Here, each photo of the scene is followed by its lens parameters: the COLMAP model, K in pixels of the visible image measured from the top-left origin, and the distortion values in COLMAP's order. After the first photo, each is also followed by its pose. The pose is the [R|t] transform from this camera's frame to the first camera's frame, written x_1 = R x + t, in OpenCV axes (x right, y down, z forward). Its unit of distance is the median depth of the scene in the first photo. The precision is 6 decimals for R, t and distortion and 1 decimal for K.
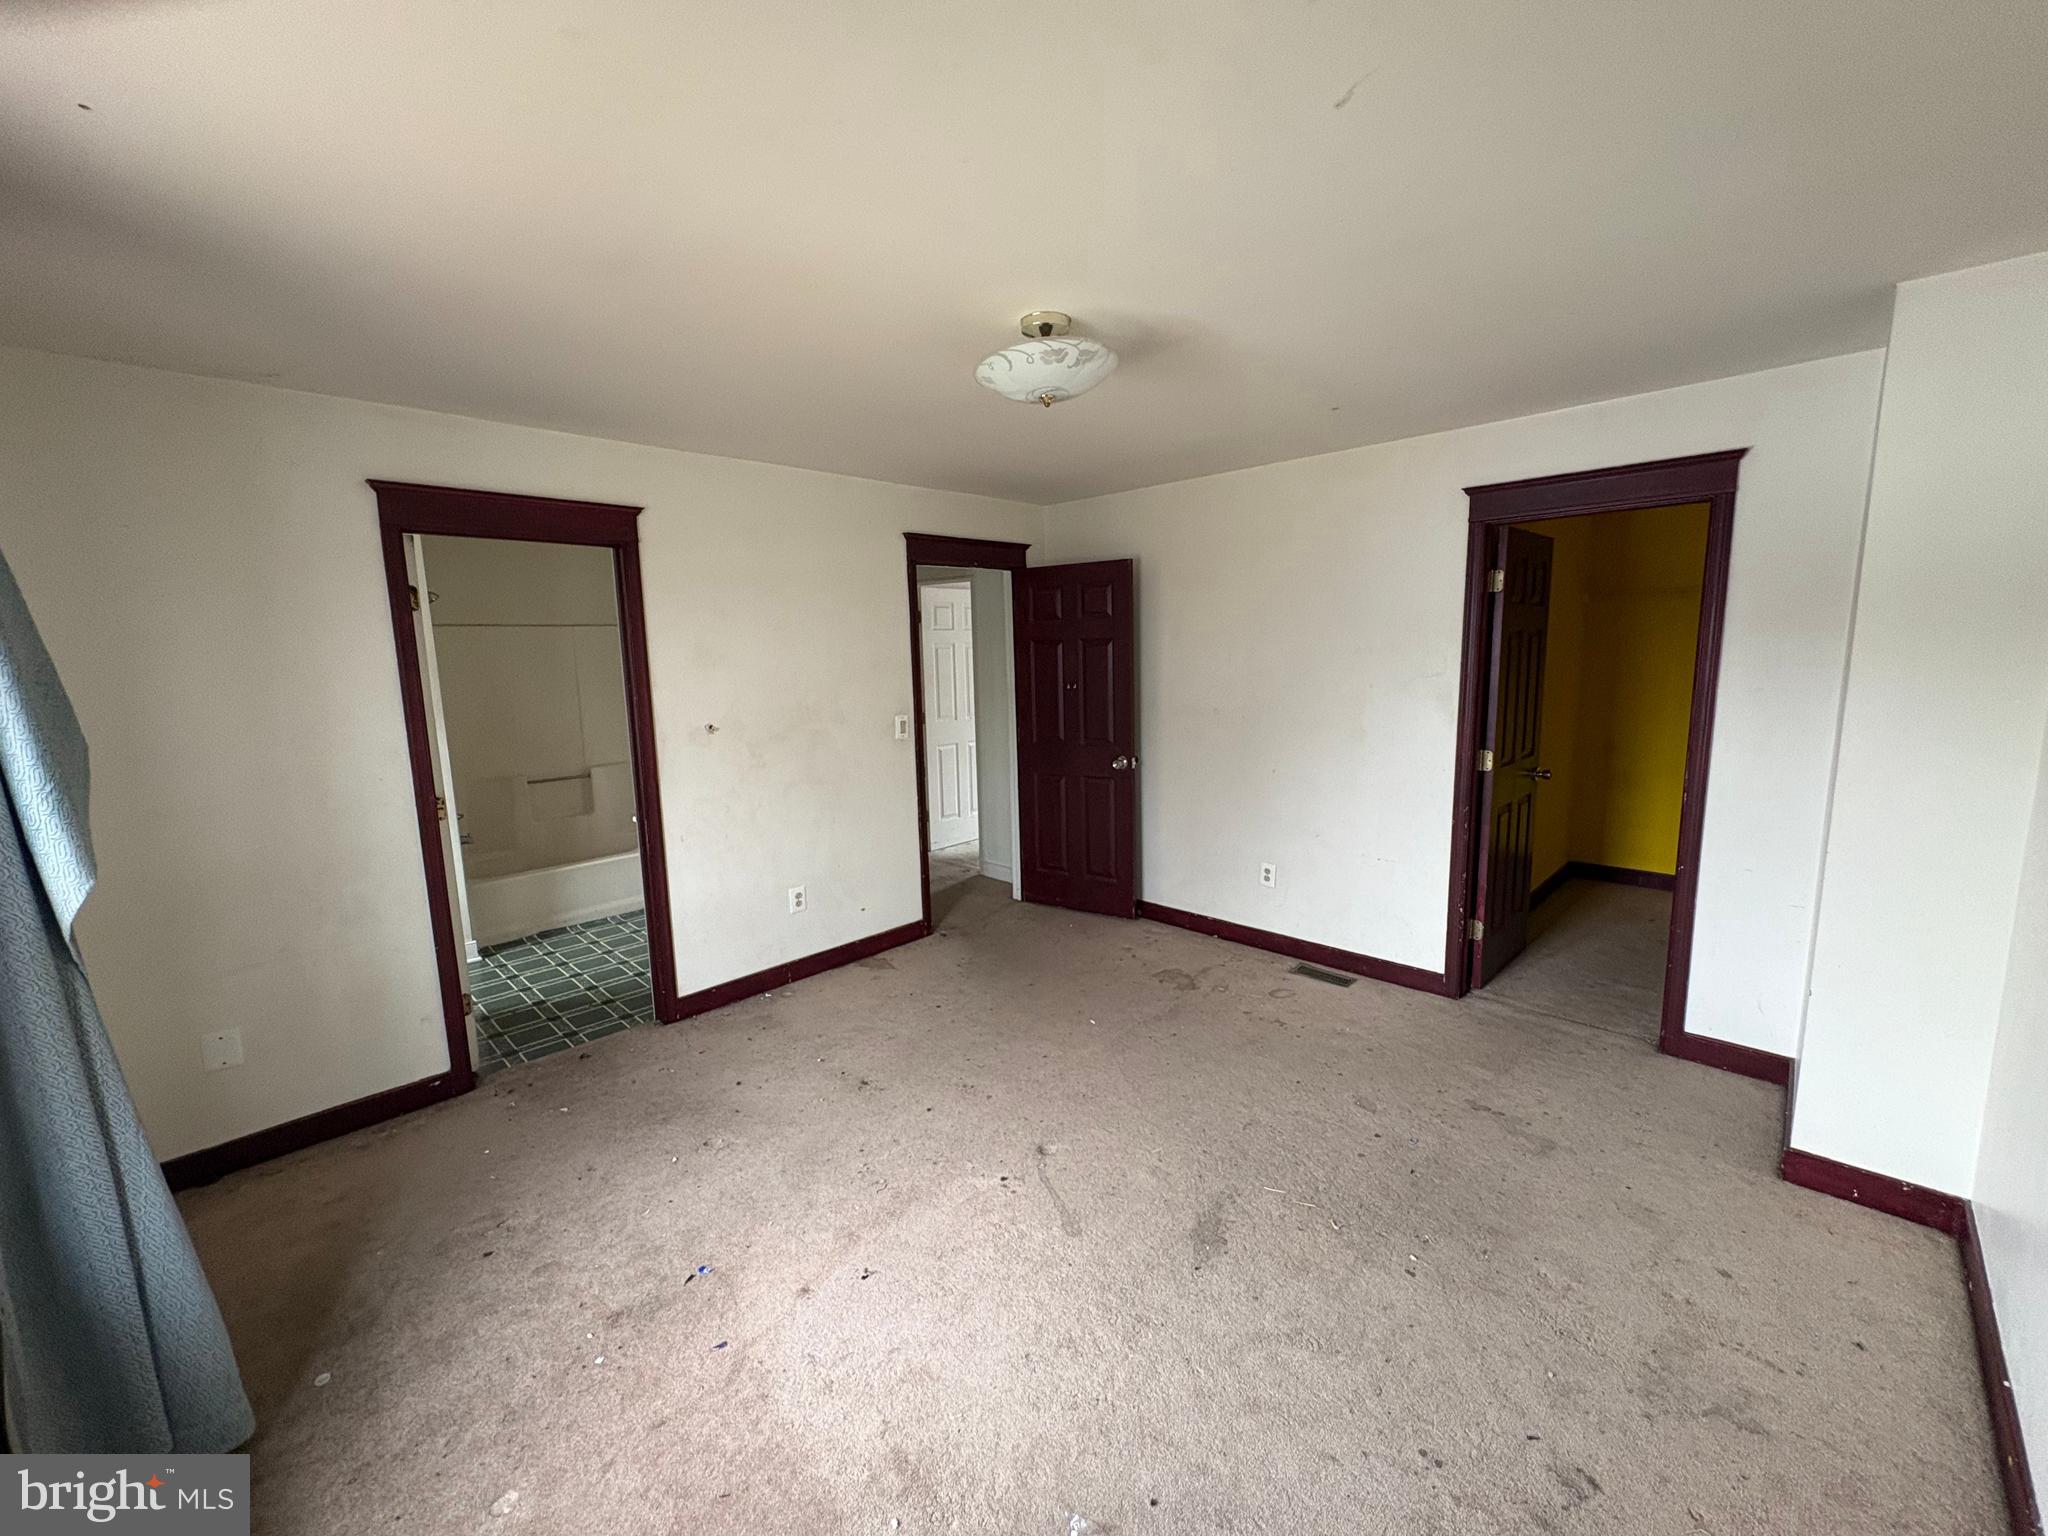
lens RADIAL K [[813.2, 0, 1027.4], [0, 813.2, 765.7], [0, 0, 1]] dist [0.001121, 0.000039]
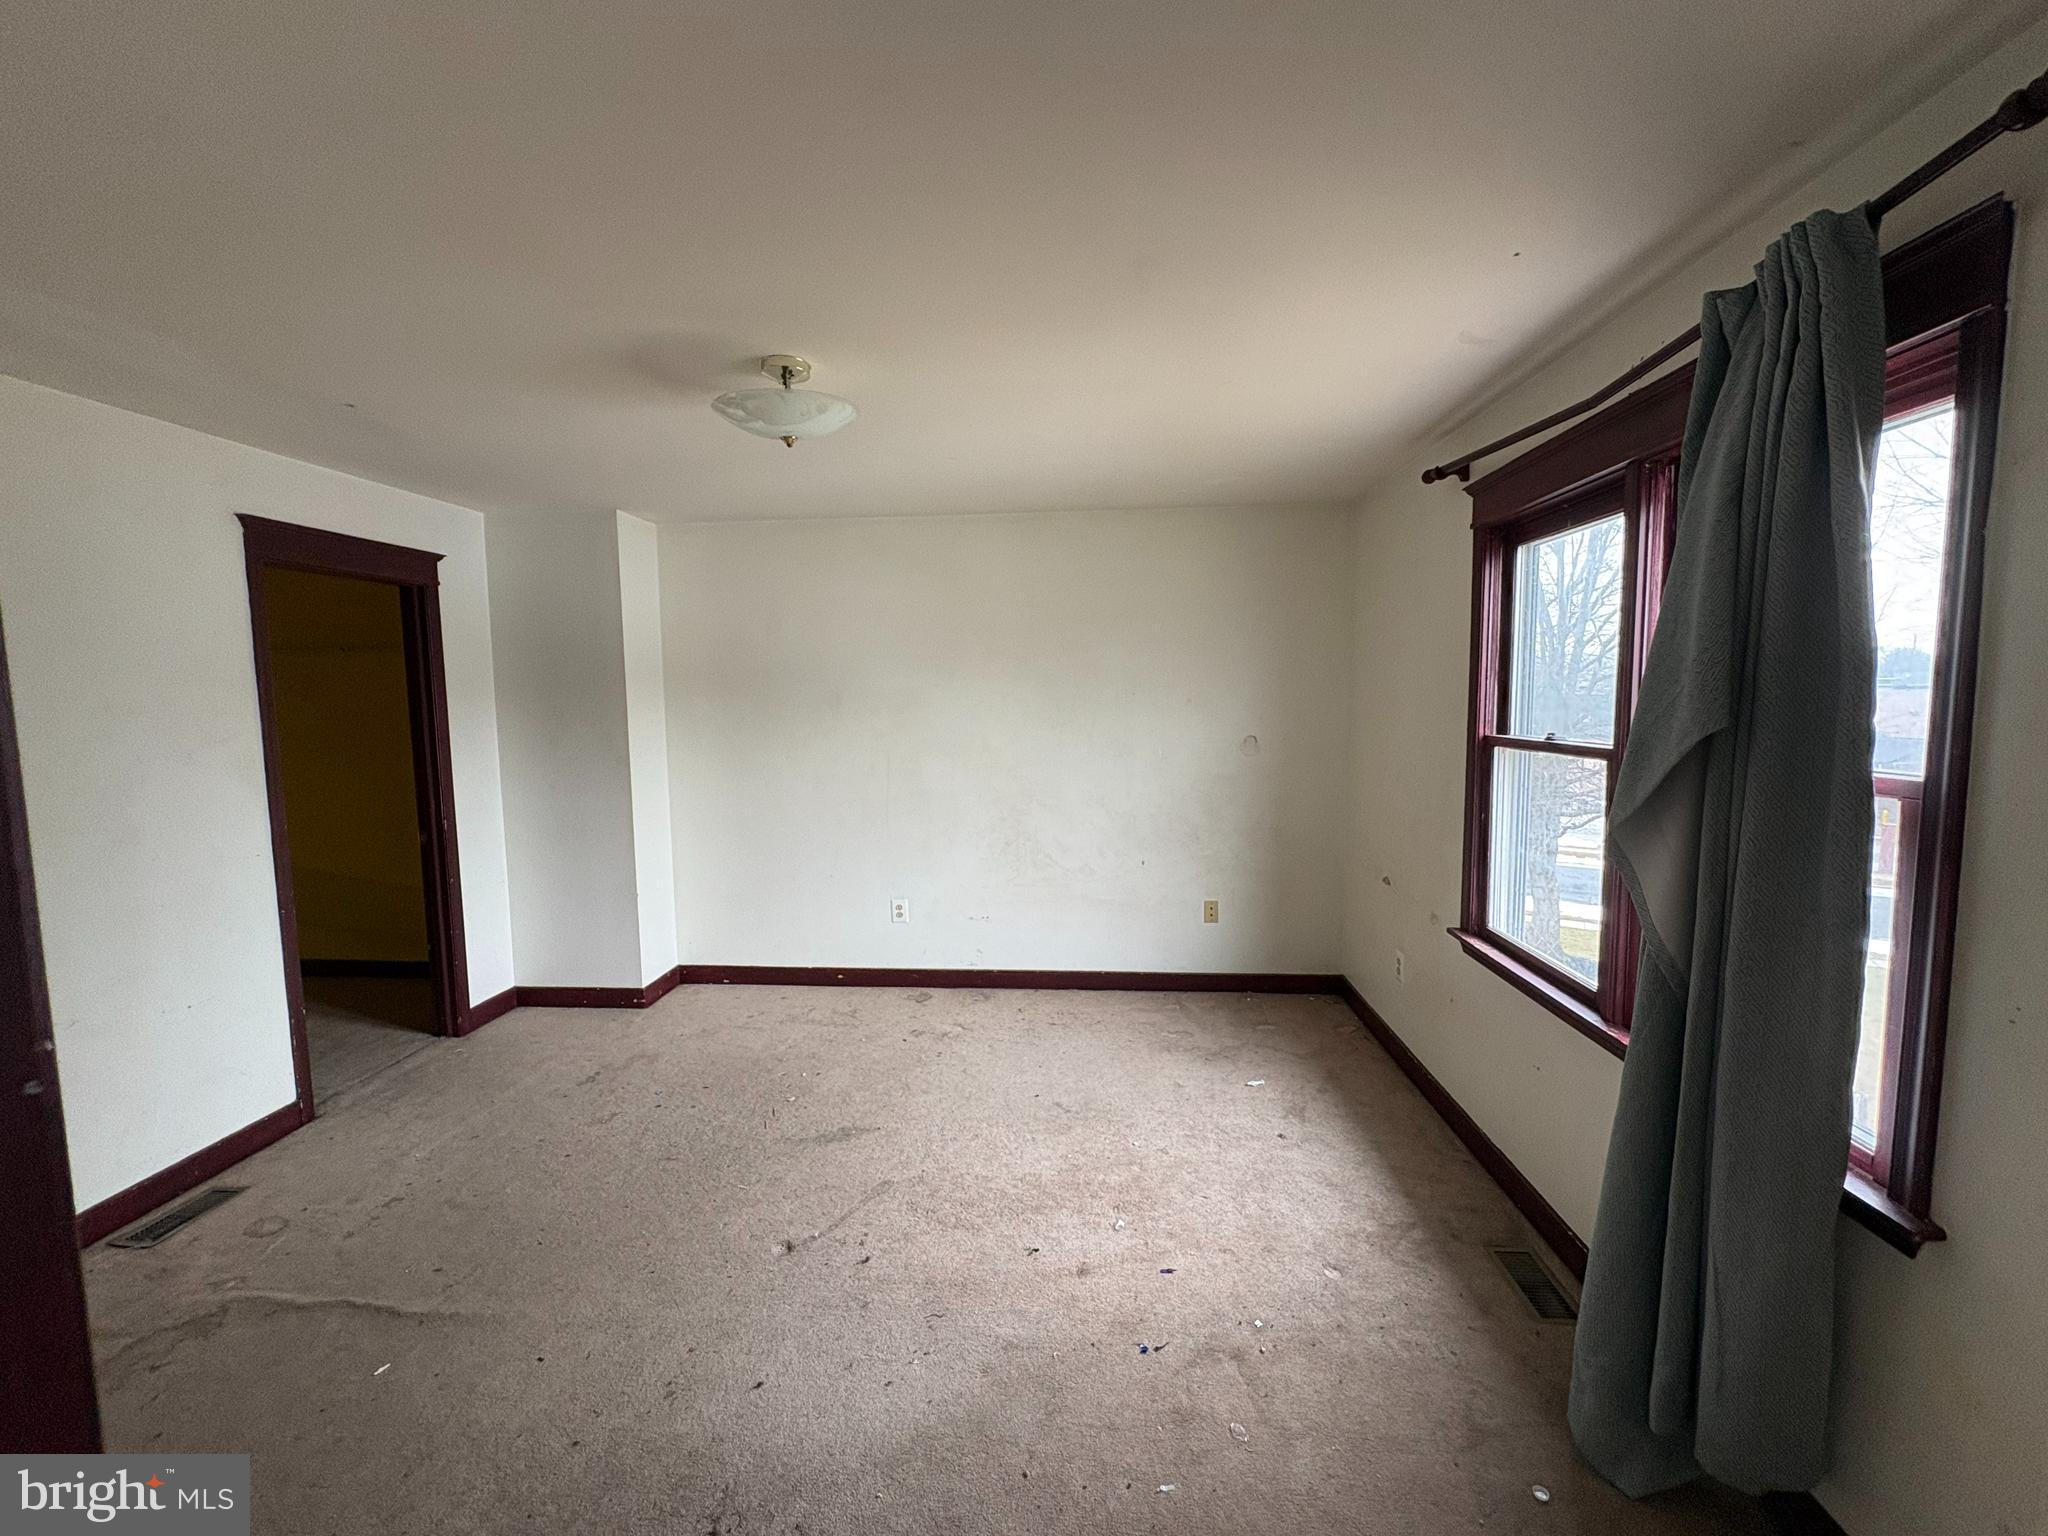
lens RADIAL K [[813.2, 0, 1028.7], [0, 813.2, 764.9], [0, 0, 1]] dist [0.001121, 0.000039]
pose [[-0.645059, -0.041437, 0.763009, -0.657519], [0.134915, 0.976666, 0.167100, -0.126399], [-0.752129, 0.210730, -0.624416, 1.020667]]
